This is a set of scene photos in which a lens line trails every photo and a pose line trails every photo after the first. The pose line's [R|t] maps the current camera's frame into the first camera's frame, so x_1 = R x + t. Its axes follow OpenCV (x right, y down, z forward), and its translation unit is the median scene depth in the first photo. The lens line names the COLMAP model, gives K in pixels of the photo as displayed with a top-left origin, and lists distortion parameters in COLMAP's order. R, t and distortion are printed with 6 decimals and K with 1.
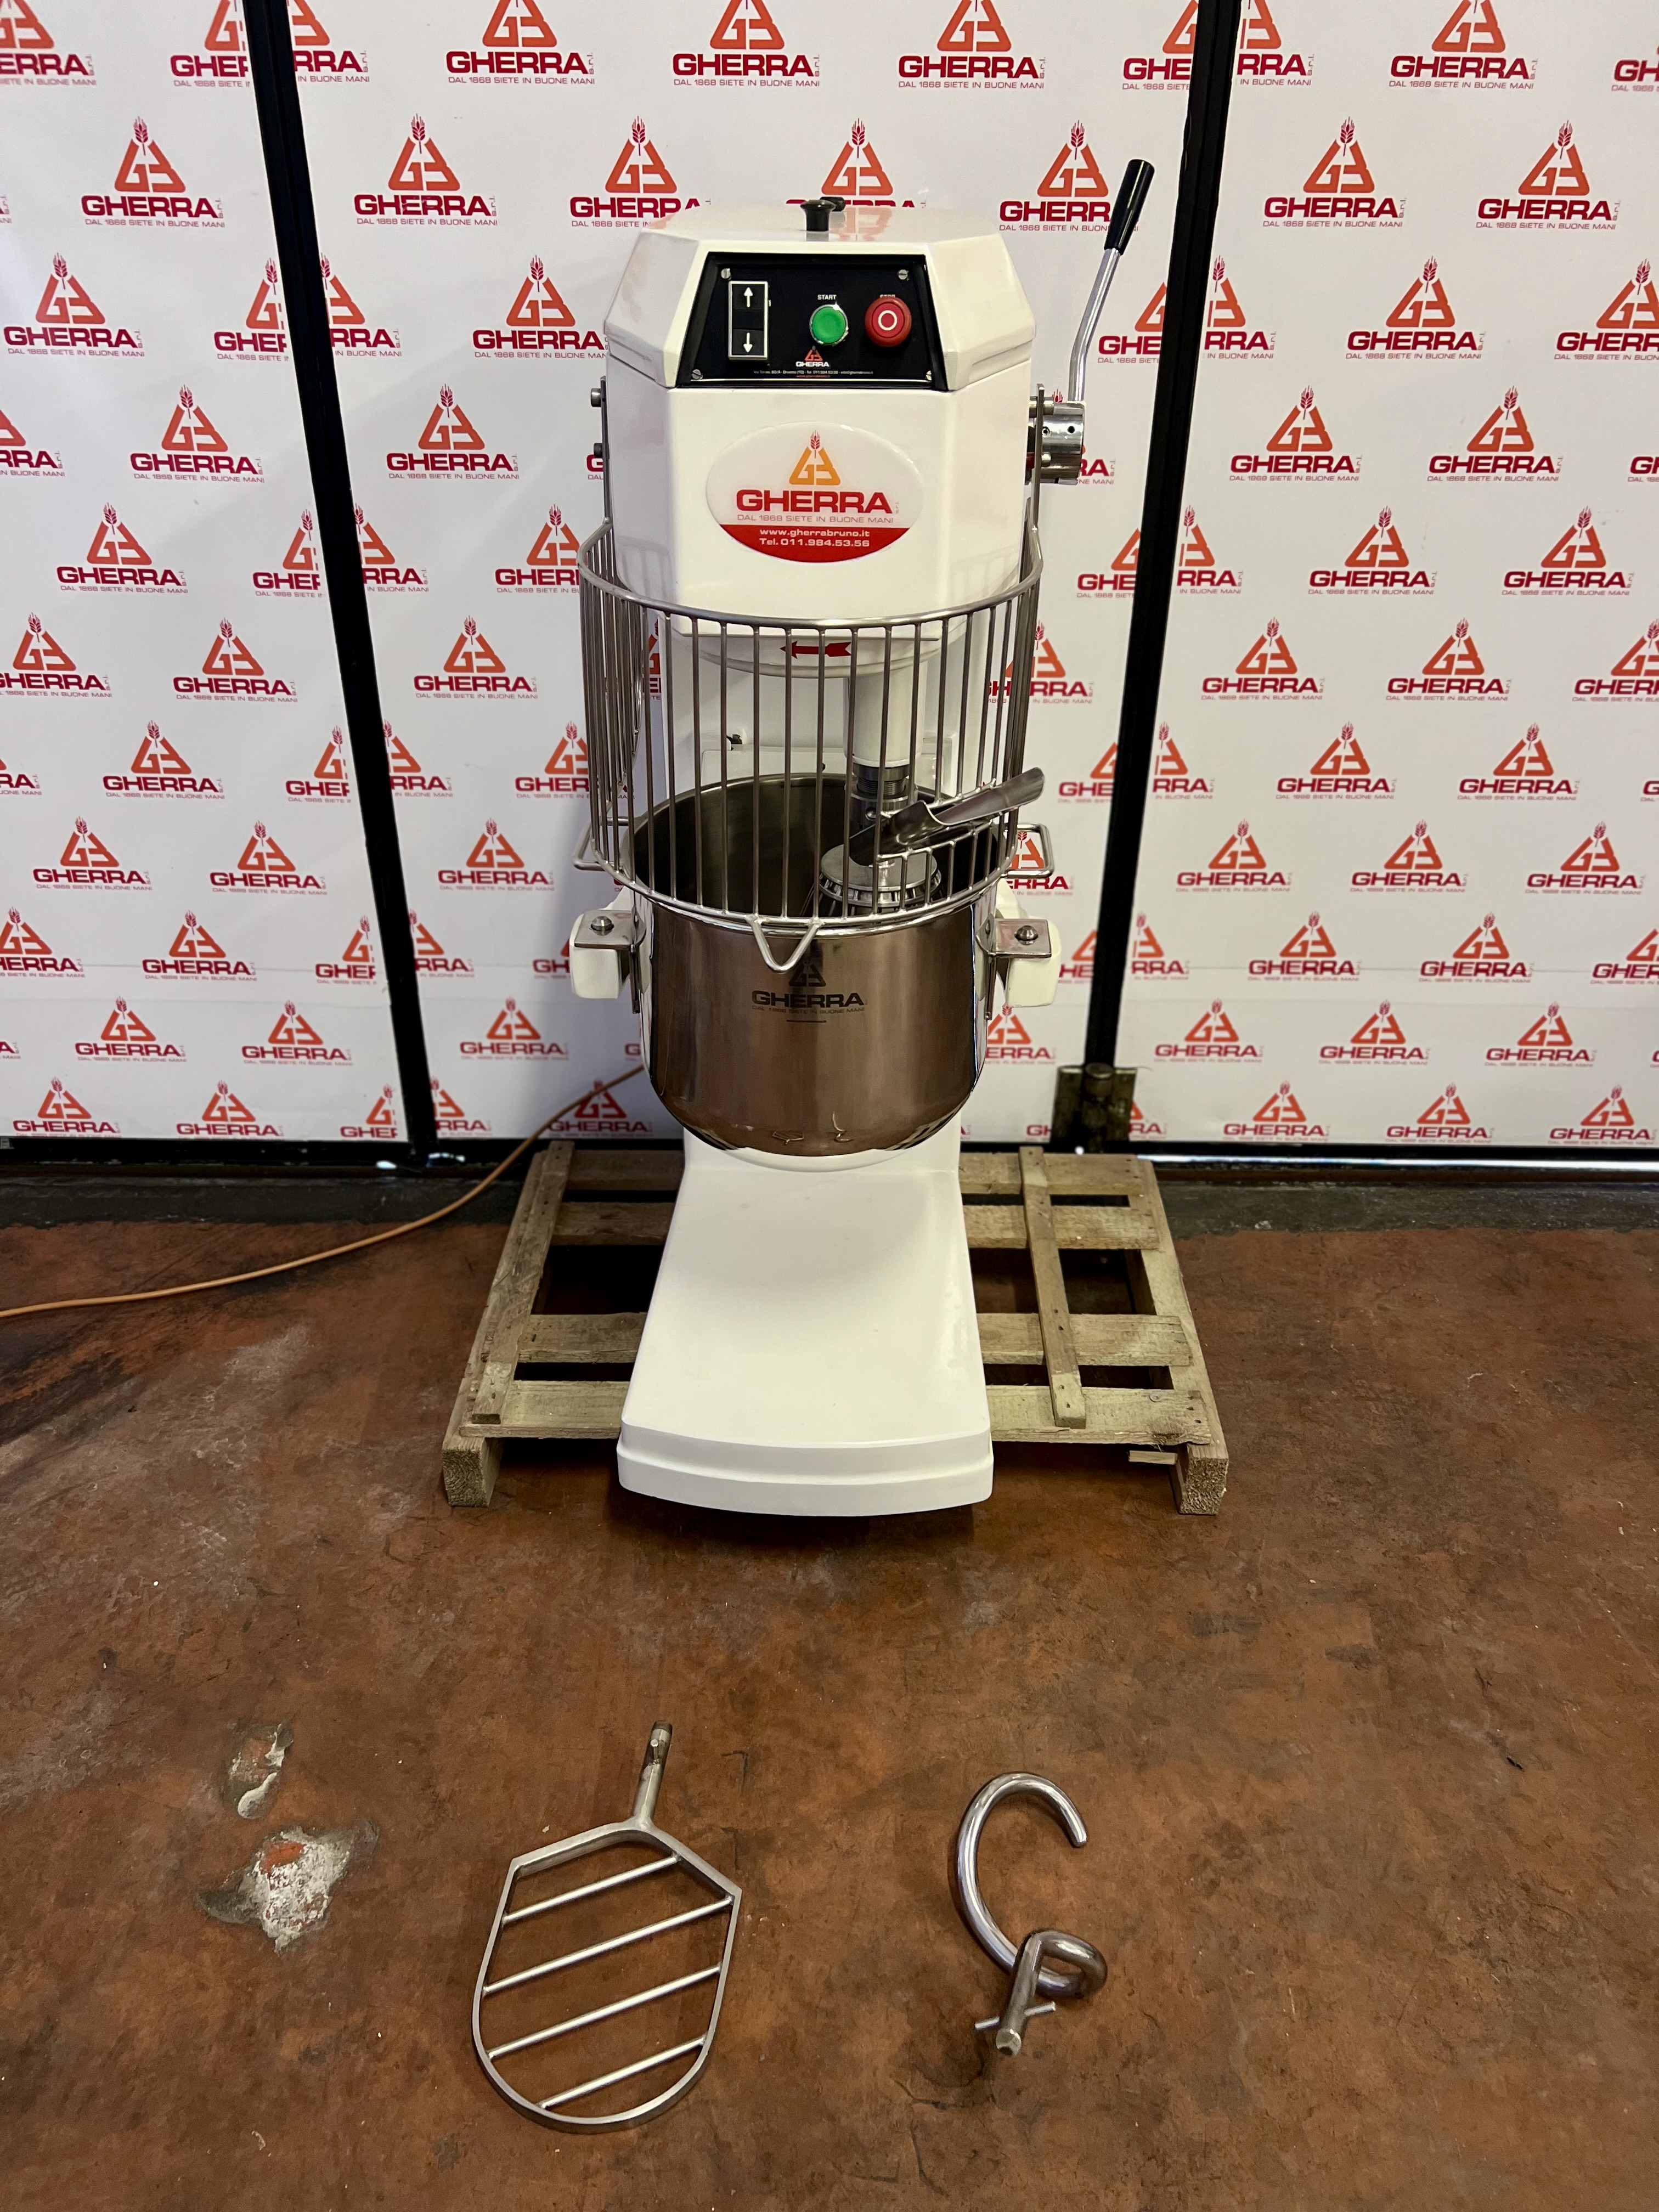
lens RADIAL K [[1680.9, 0, 818.1], [0, 1680.9, 1108.5], [0, 0, 1]] dist [0.044699, -0.047371]
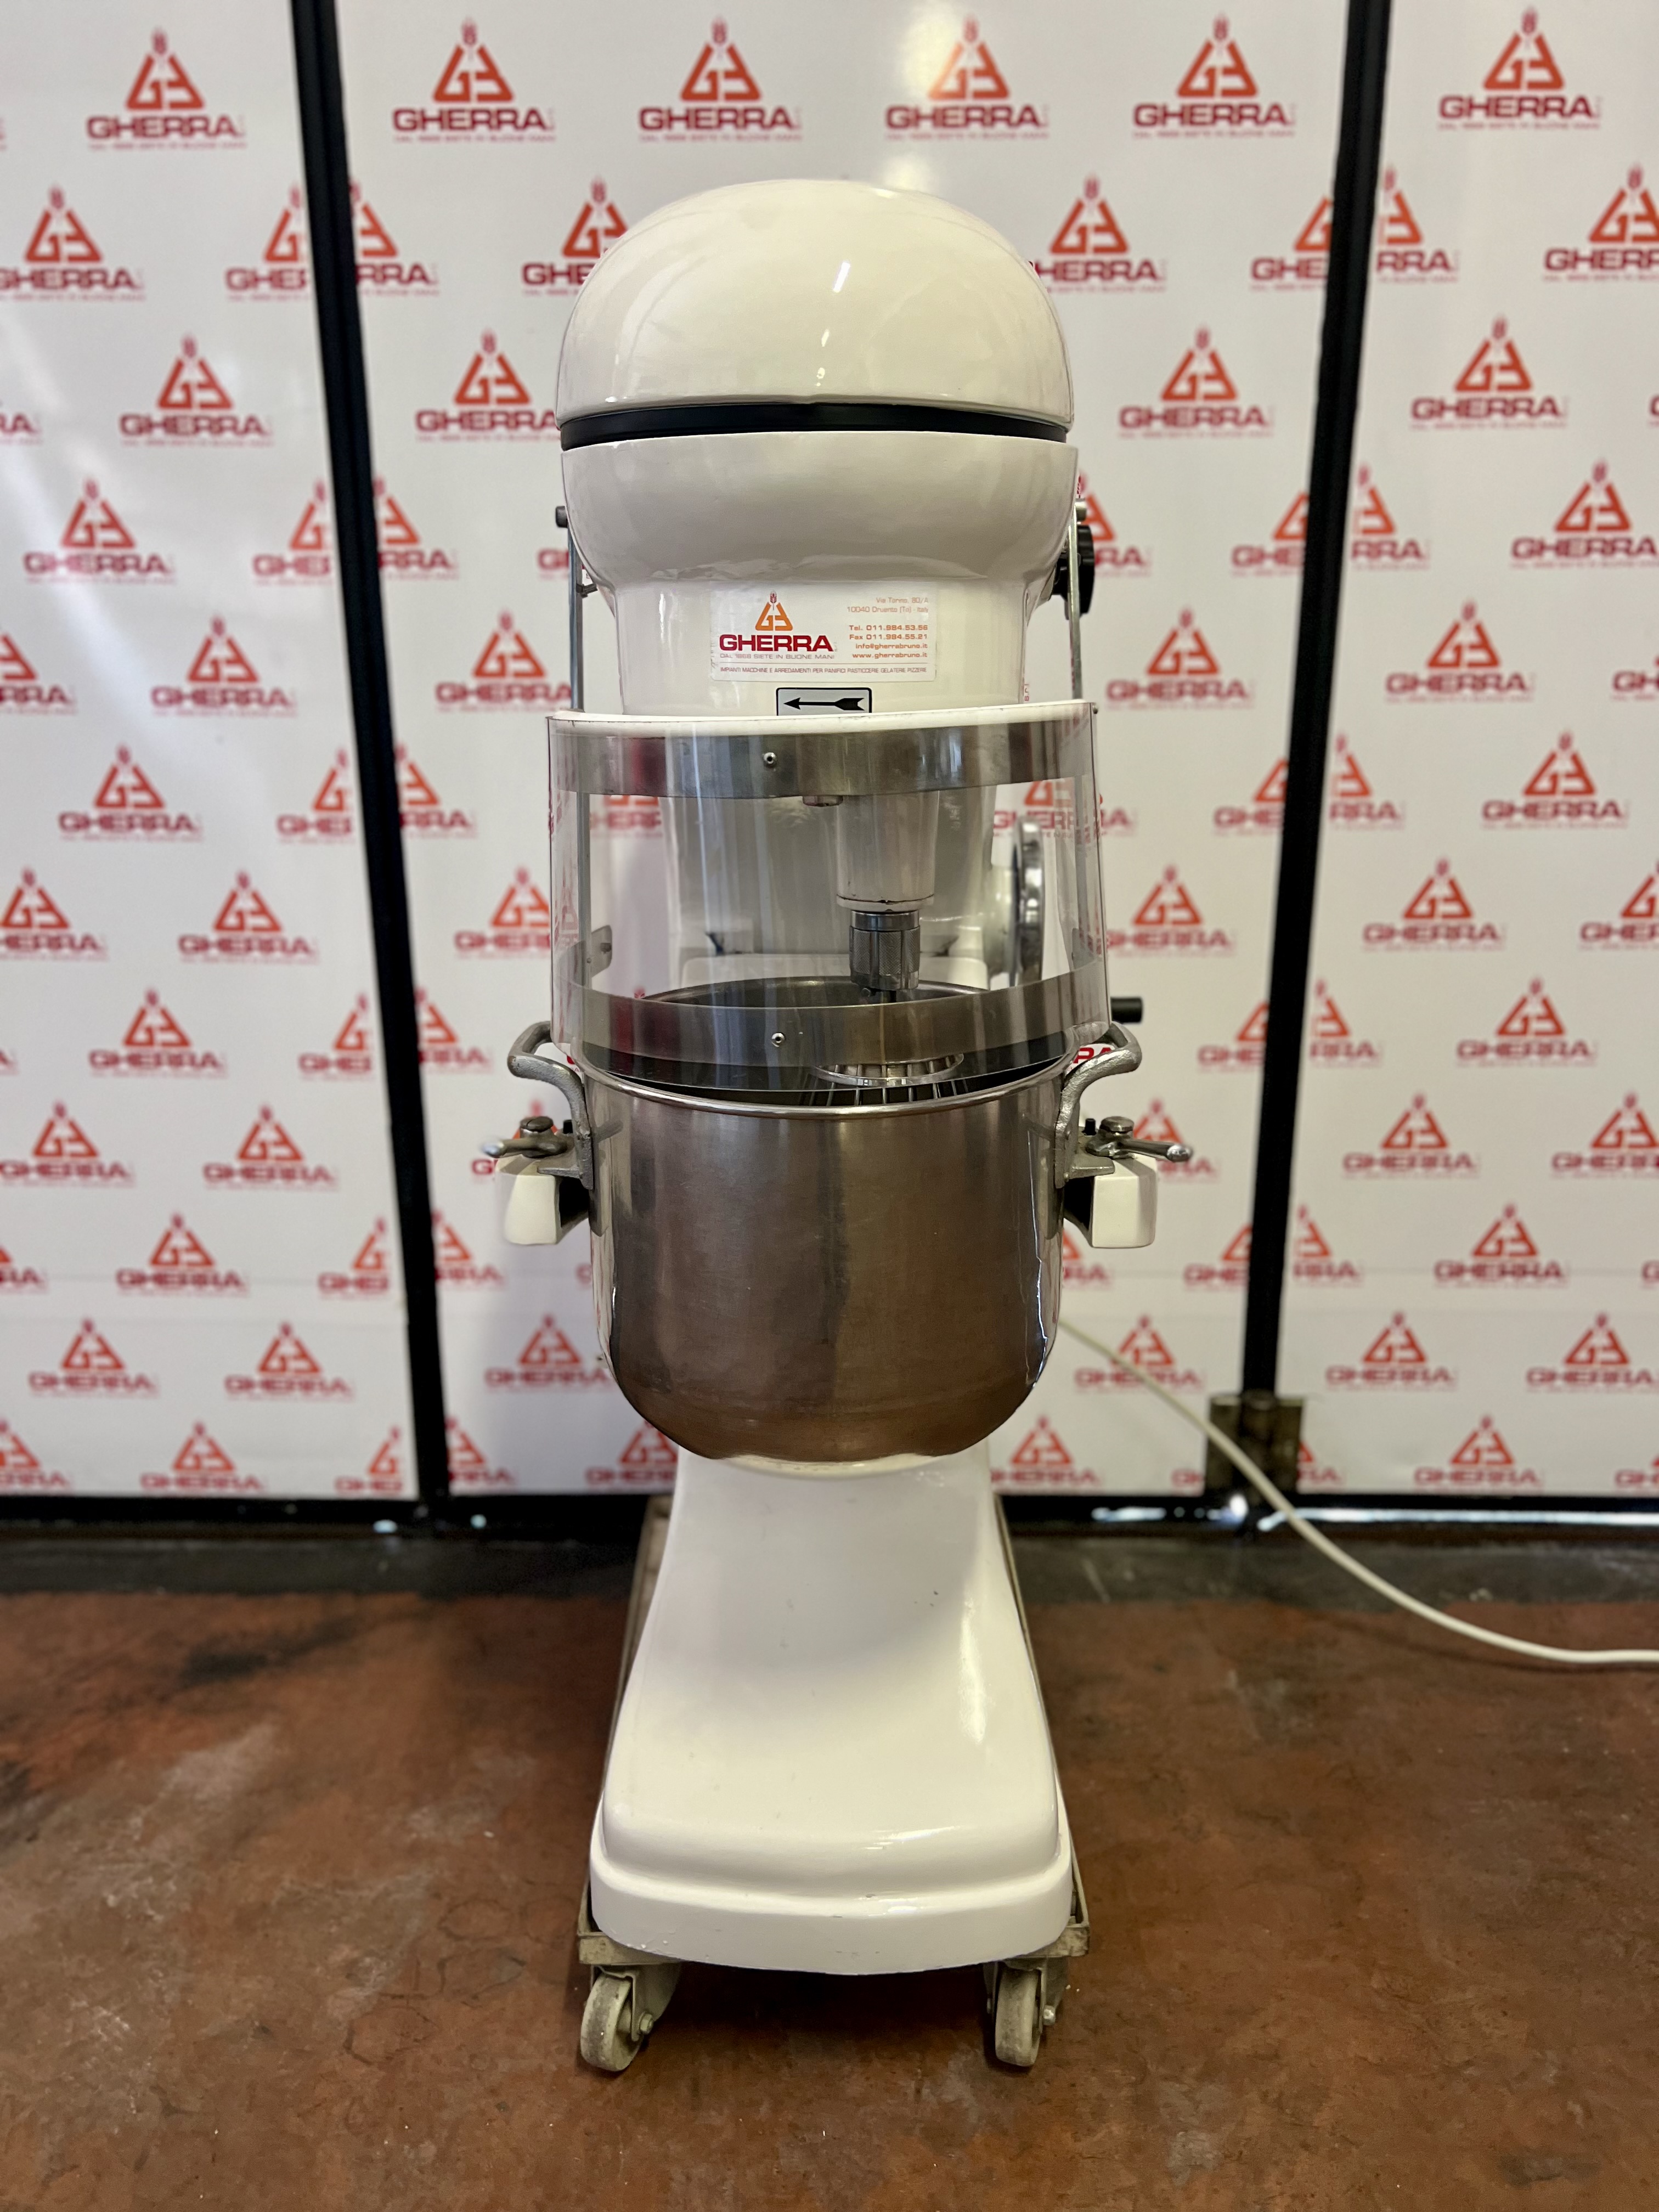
lens RADIAL K [[1680.9, 0, 826.1], [0, 1680.9, 1104.8], [0, 0, 1]] dist [0.044699, -0.047371]
pose [[0.999796, -0.007349, -0.018790, -0.034845], [0.002455, 0.968693, -0.248248, 0.052584], [0.020026, 0.248152, 0.968514, 0.200240]]
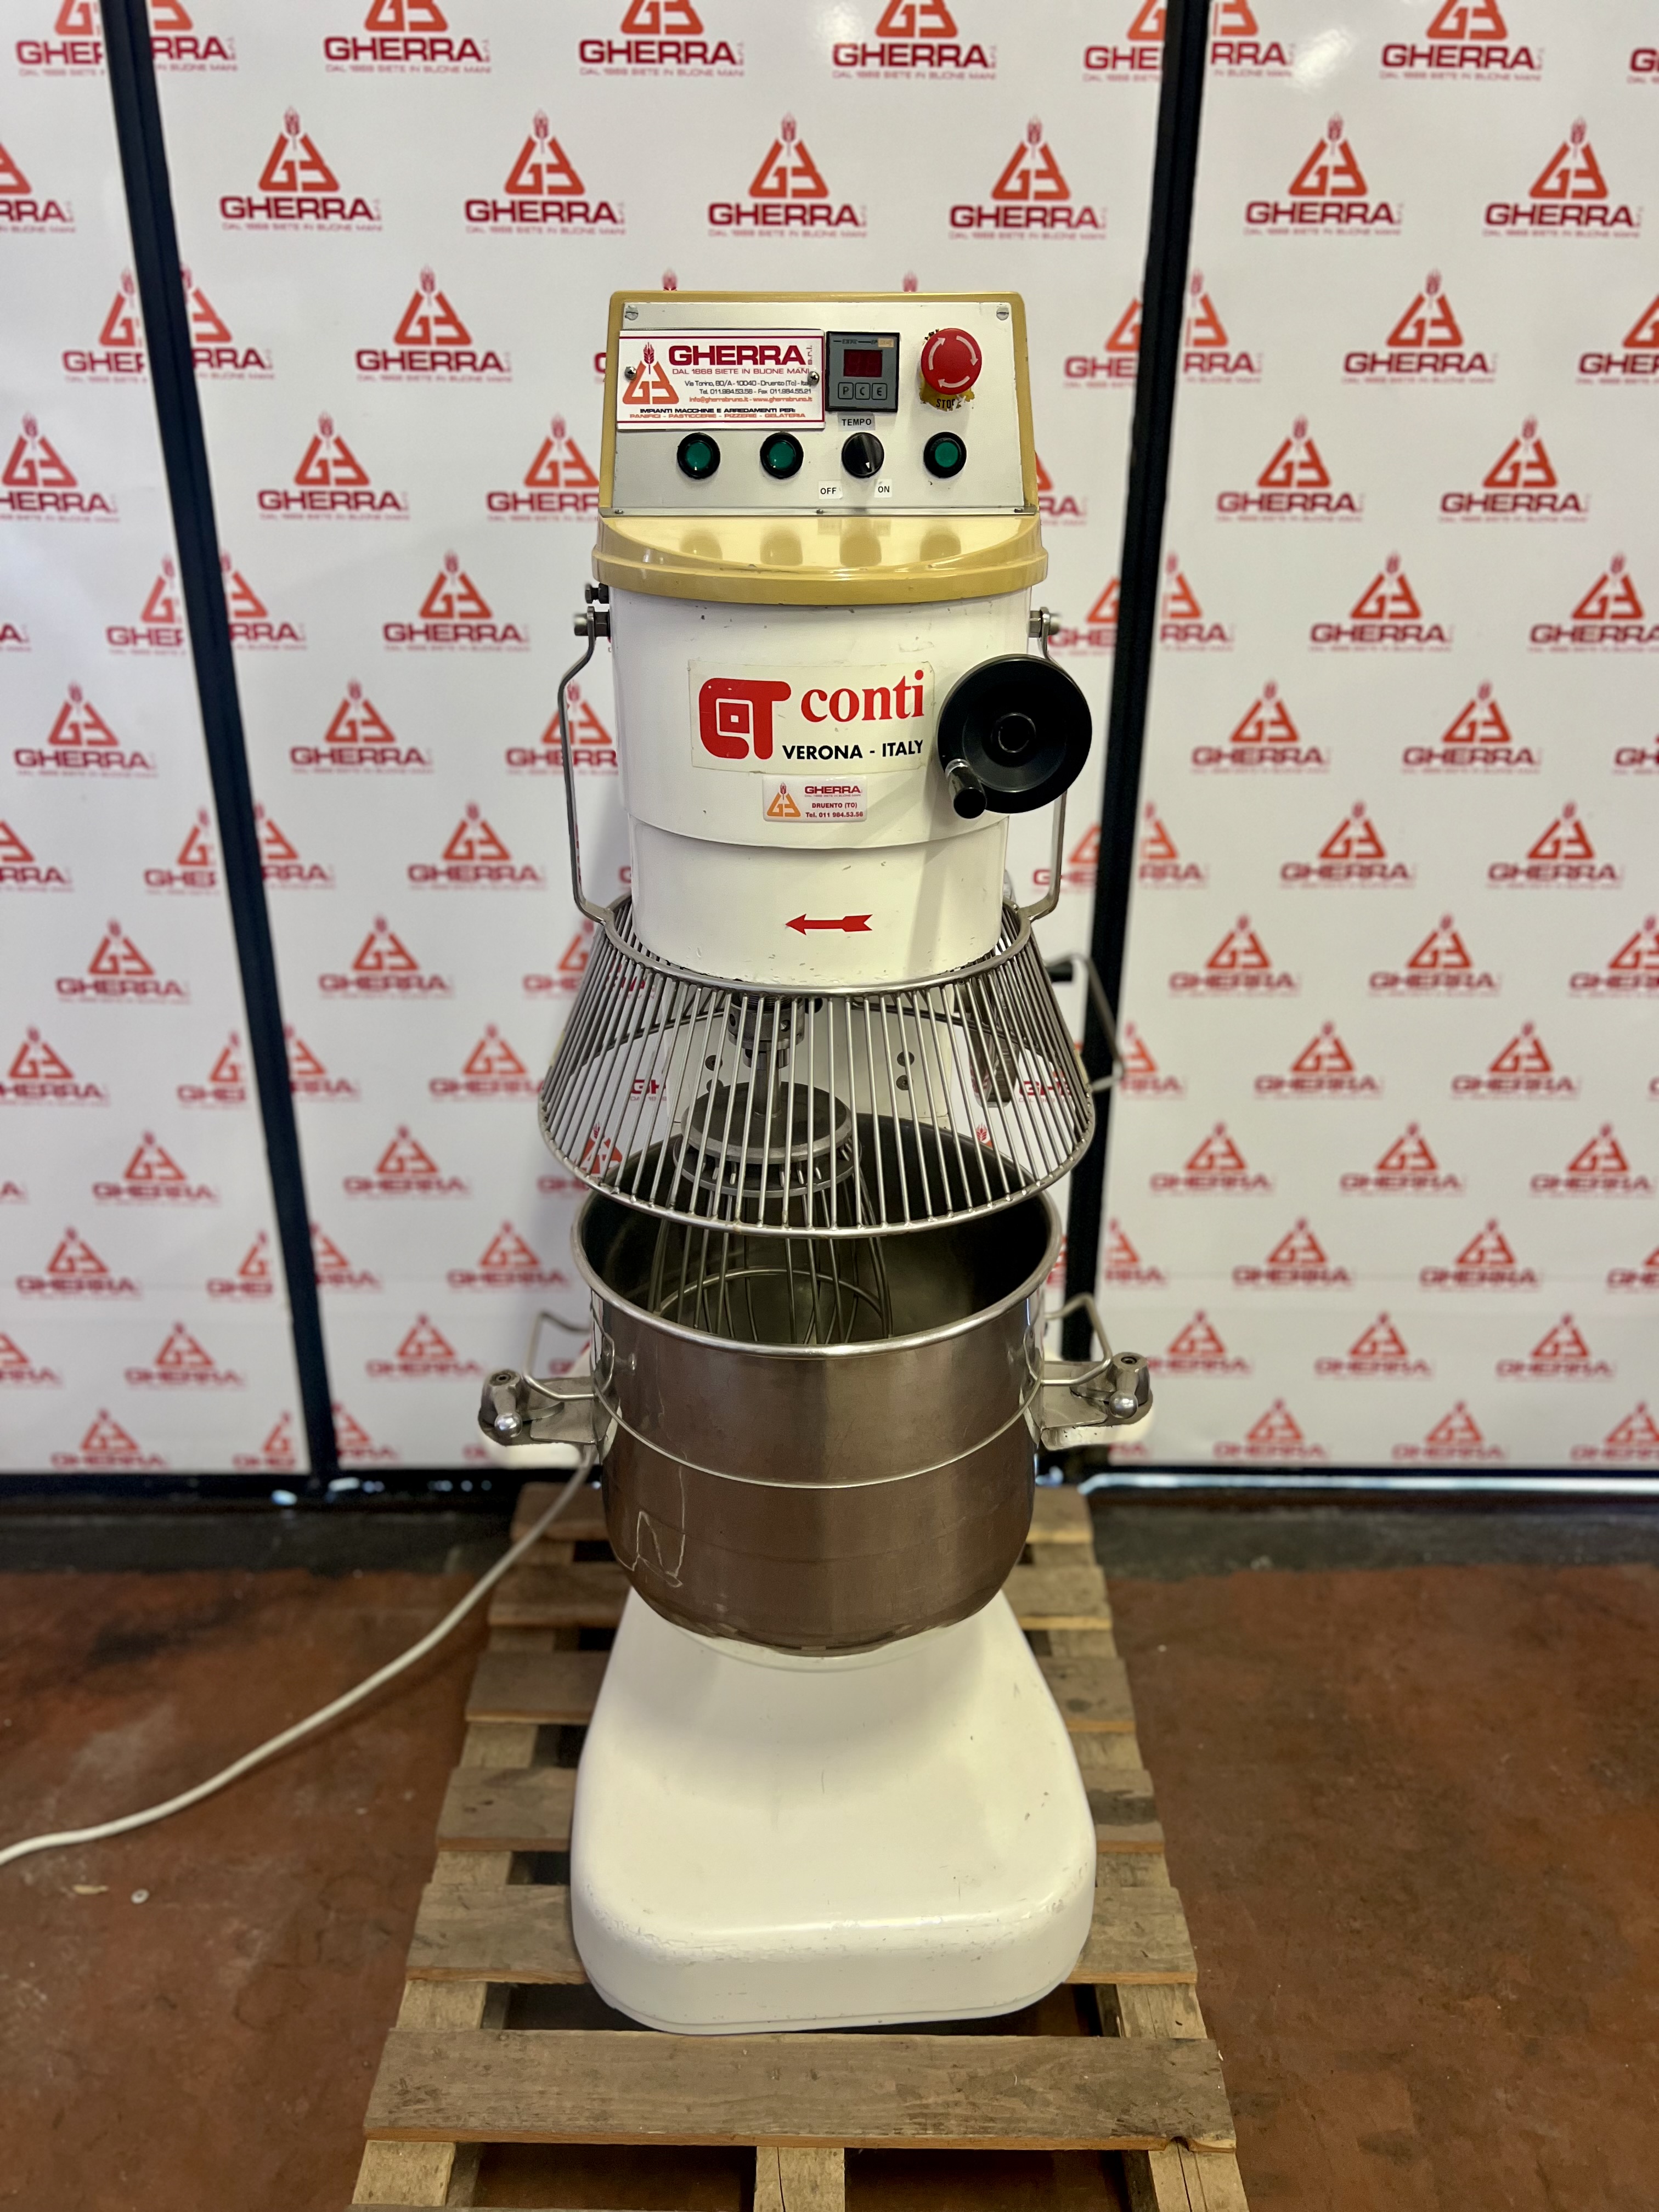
lens RADIAL K [[1680.9, 0, 826.3], [0, 1680.9, 1109.0], [0, 0, 1]] dist [0.044699, -0.047371]
pose [[0.999911, -0.005897, 0.011996, 0.029024], [0.007389, 0.991695, -0.128397, -0.069794], [-0.011139, 0.128475, 0.991650, 0.100481]]
